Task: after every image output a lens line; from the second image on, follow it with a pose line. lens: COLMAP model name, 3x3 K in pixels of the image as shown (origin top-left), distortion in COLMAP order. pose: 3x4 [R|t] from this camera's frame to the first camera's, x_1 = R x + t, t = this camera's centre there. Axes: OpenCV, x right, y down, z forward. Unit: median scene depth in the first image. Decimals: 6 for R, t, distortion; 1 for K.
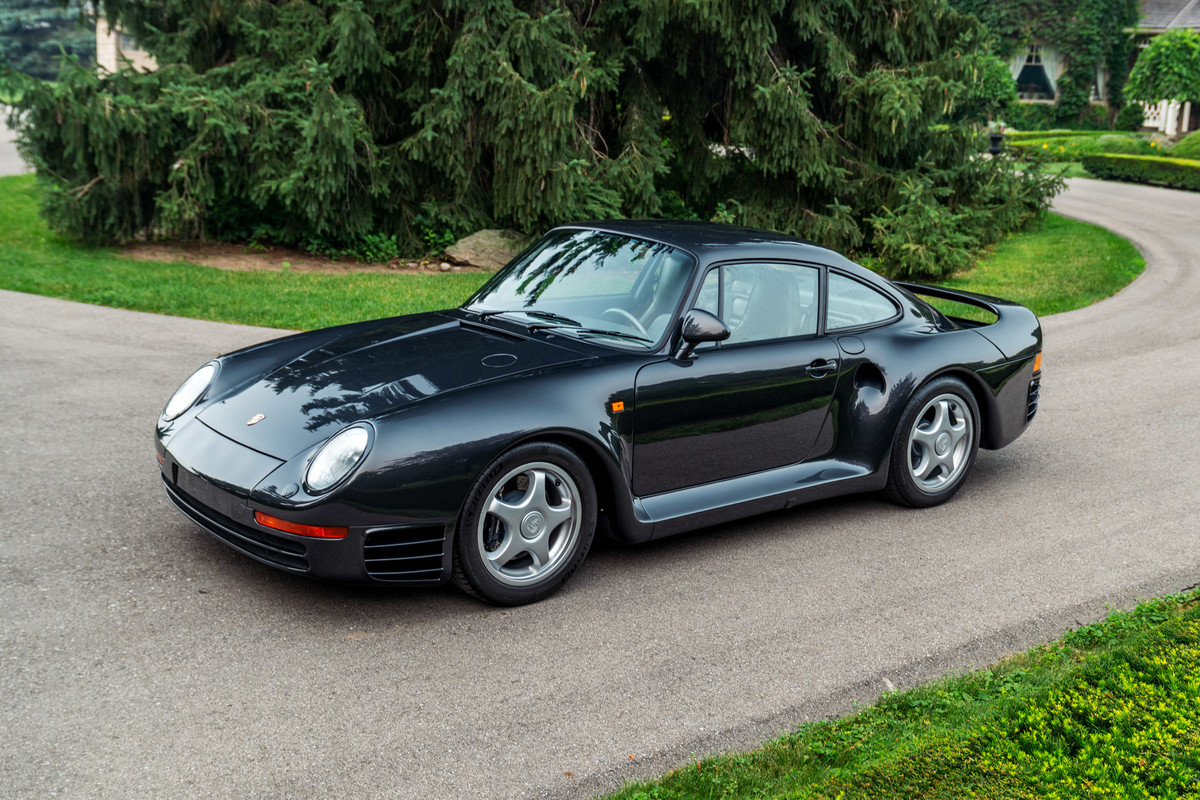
lens RADIAL K [[1329.6, 0, 600.0], [0, 1329.6, 400.0], [0, 0, 1]] dist [0.009608, 0.006081]
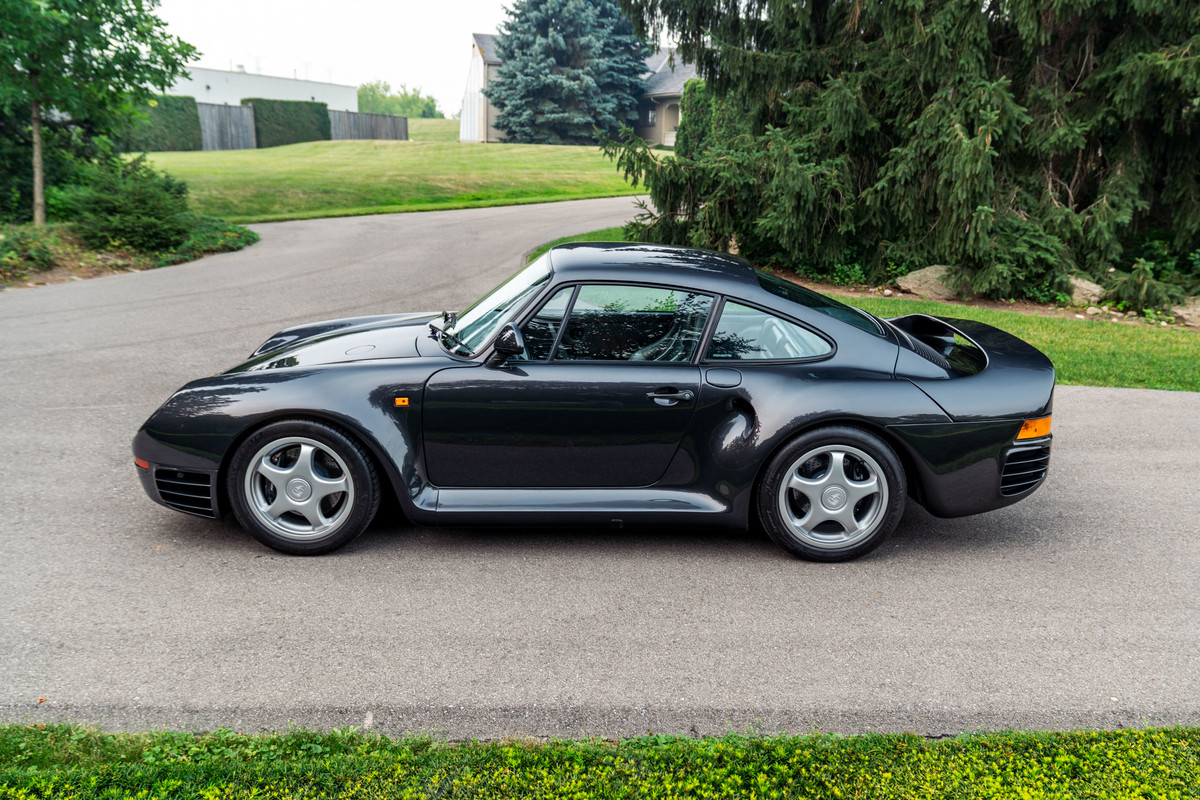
lens RADIAL K [[935.4, 0, 600.0], [0, 935.4, 400.0], [0, 0, 1]] dist [0.003316, 0.006339]
pose [[0.809647, 0.137387, -0.570611, 0.181041], [-0.126403, 0.990219, 0.059061, -0.019269], [0.573144, 0.024308, 0.819094, 0.138885]]
